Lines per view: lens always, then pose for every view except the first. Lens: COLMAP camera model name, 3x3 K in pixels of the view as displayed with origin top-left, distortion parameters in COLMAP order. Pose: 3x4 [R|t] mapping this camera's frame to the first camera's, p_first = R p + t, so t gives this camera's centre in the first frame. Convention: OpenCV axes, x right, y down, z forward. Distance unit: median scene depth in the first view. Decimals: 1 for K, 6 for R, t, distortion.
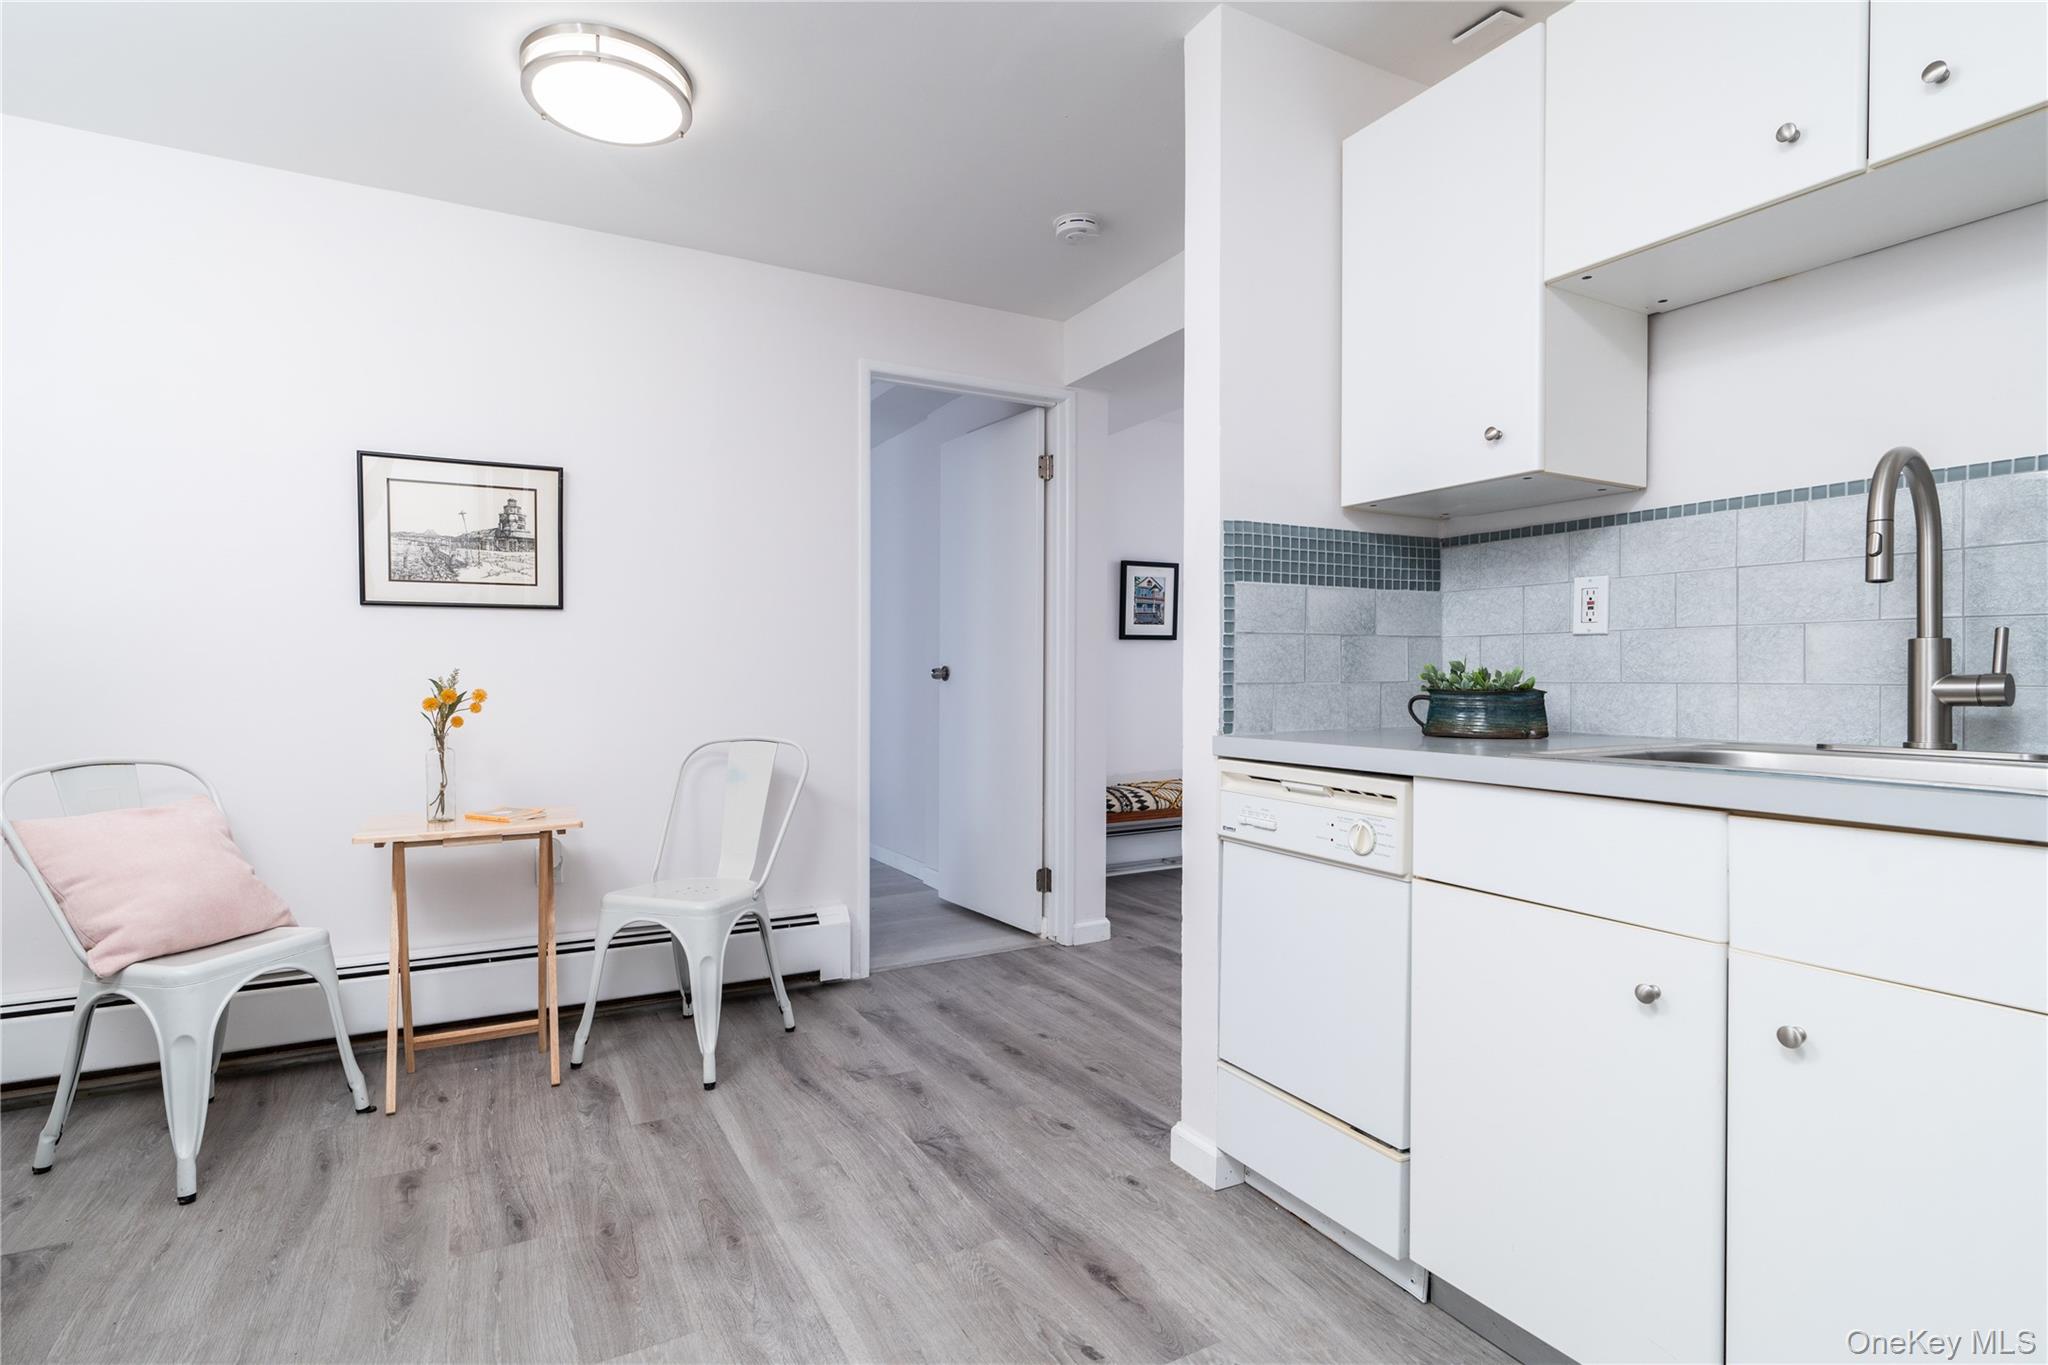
lens RADIAL K [[1019.9, 0, 1019.3], [0, 1019.9, 678.3], [0, 0, 1]] dist [-0.002212, 0.000853]
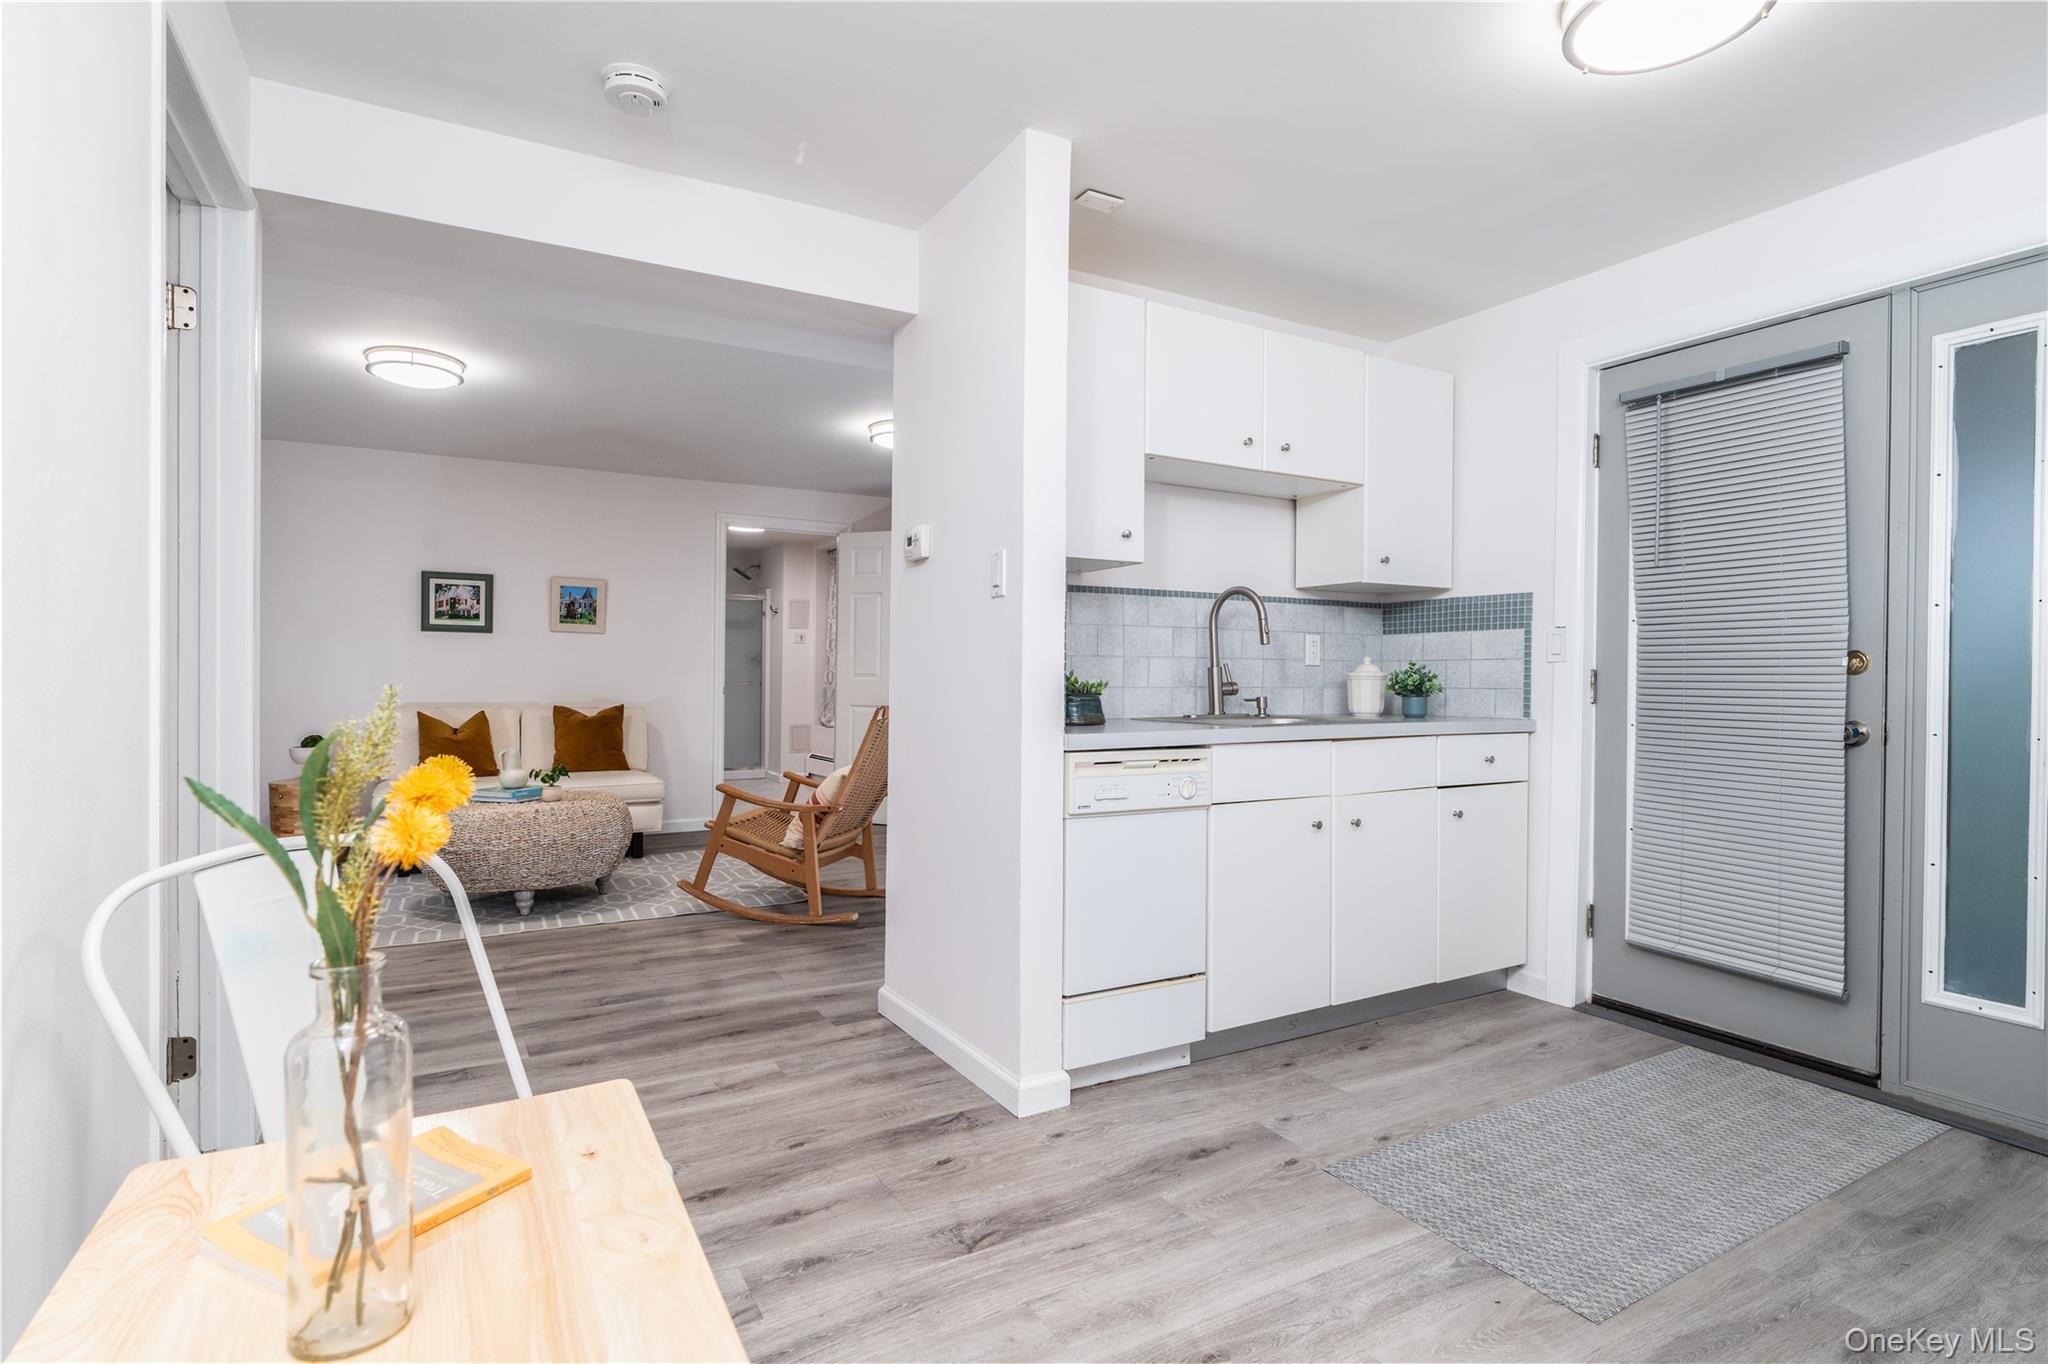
lens RADIAL K [[1019.9, 0, 1020.0], [0, 1019.9, 679.5], [0, 0, 1]] dist [-0.002212, 0.000853]
pose [[-0.022022, -0.002993, 0.999753, -1.064145], [0.005760, 0.999979, 0.003121, -0.014946], [-0.999741, 0.005828, -0.022004, 1.115244]]
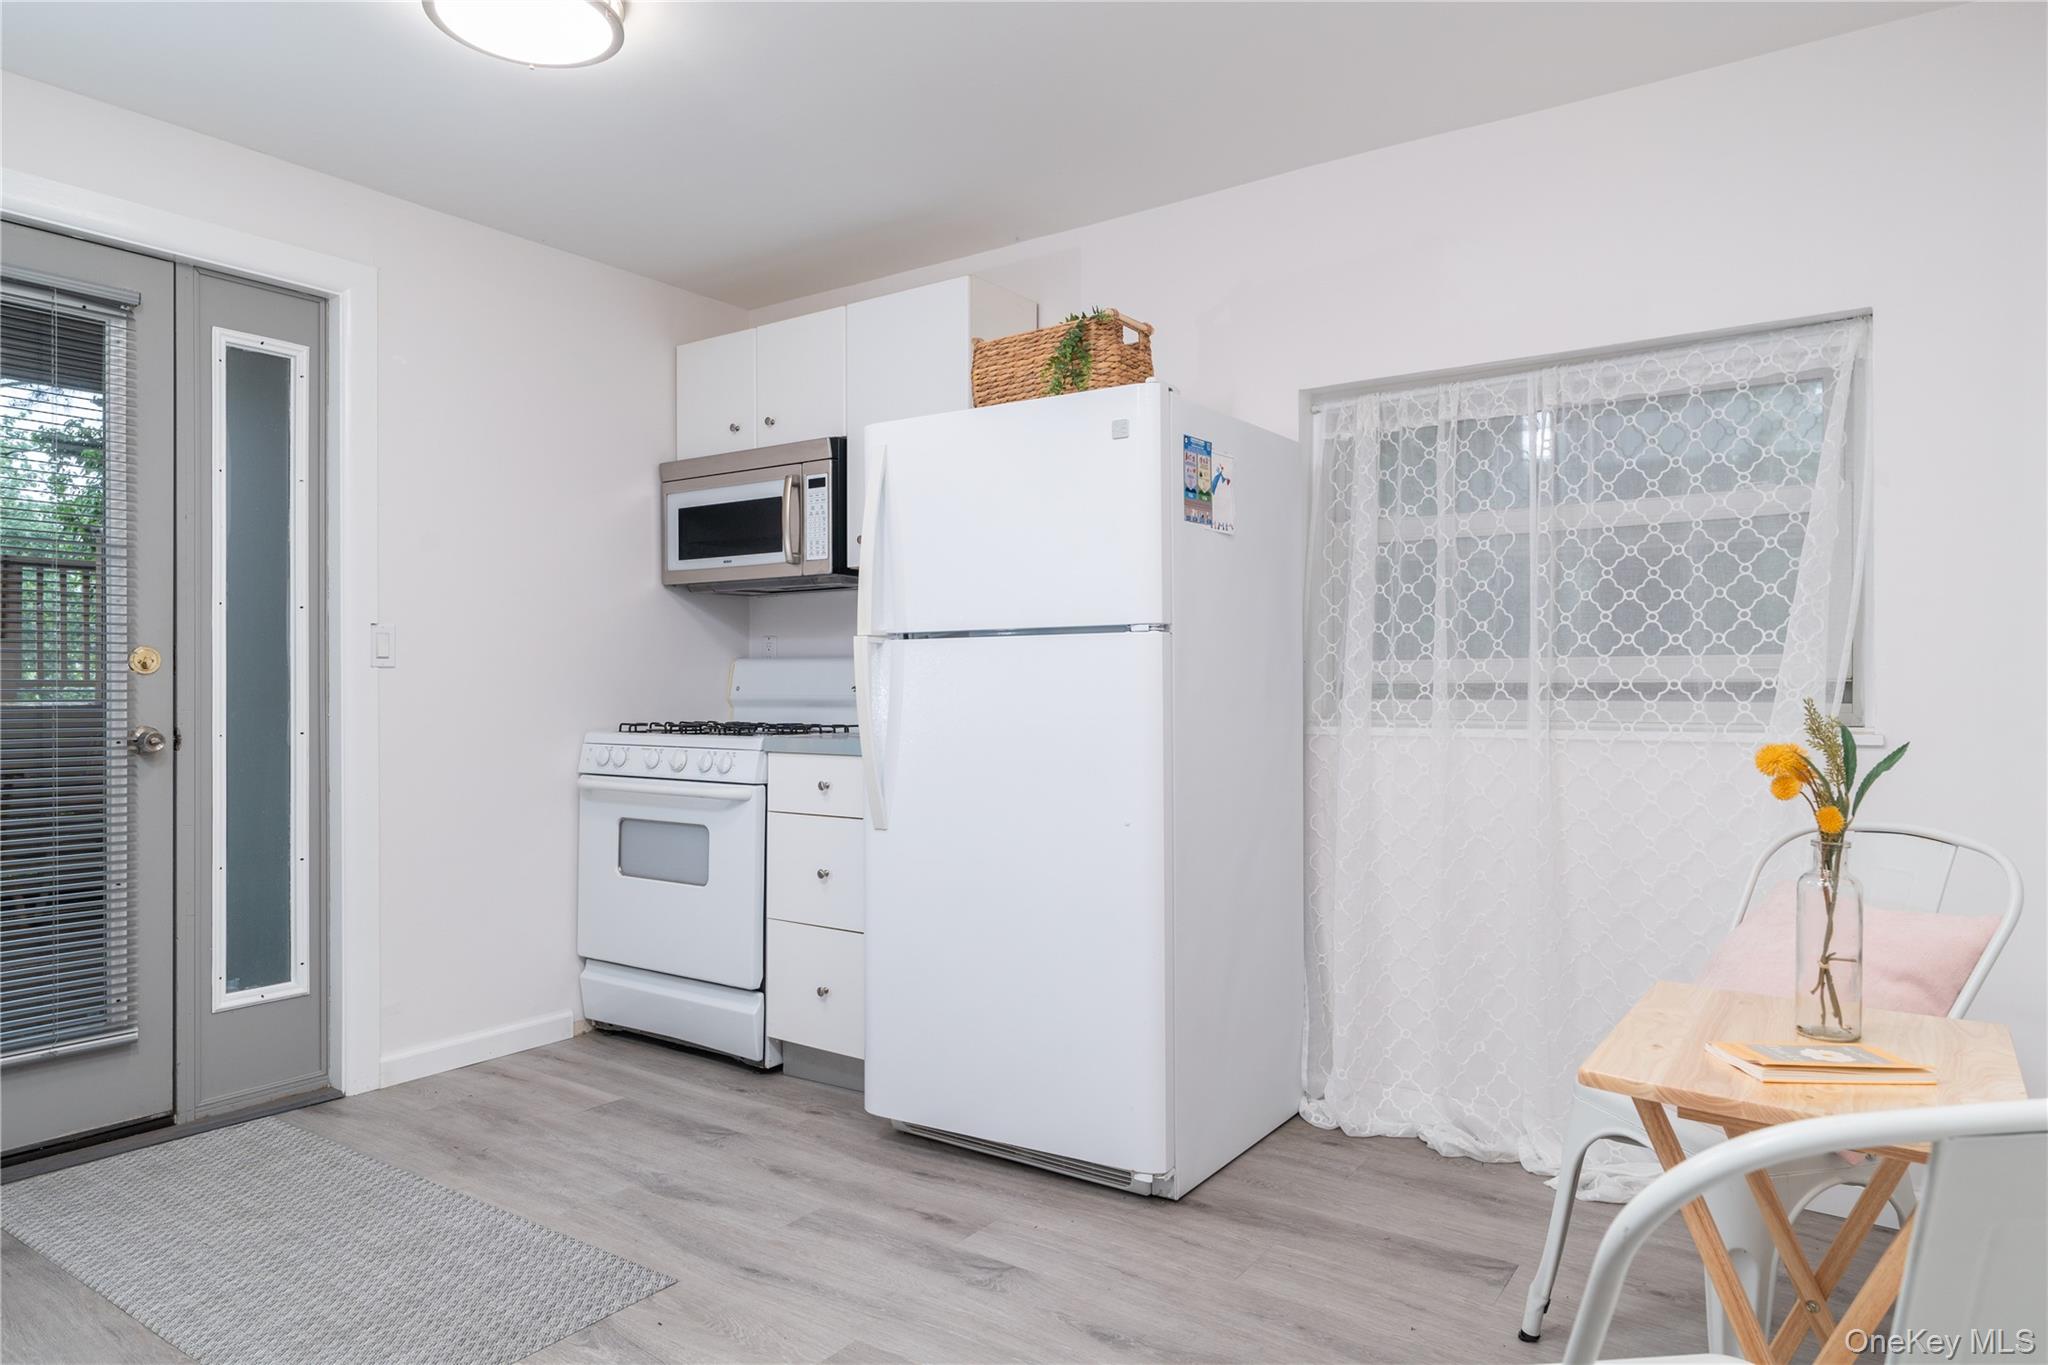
lens RADIAL K [[1263.8, 0, 1025.8], [0, 1263.8, 678.9], [0, 0, 1]] dist [-0.005887, -0.000915]
pose [[-0.894668, 0.002698, -0.446723, 0.006414], [-0.006522, 0.999796, 0.019099, -0.041884], [0.446684, 0.020001, -0.894468, 1.774170]]
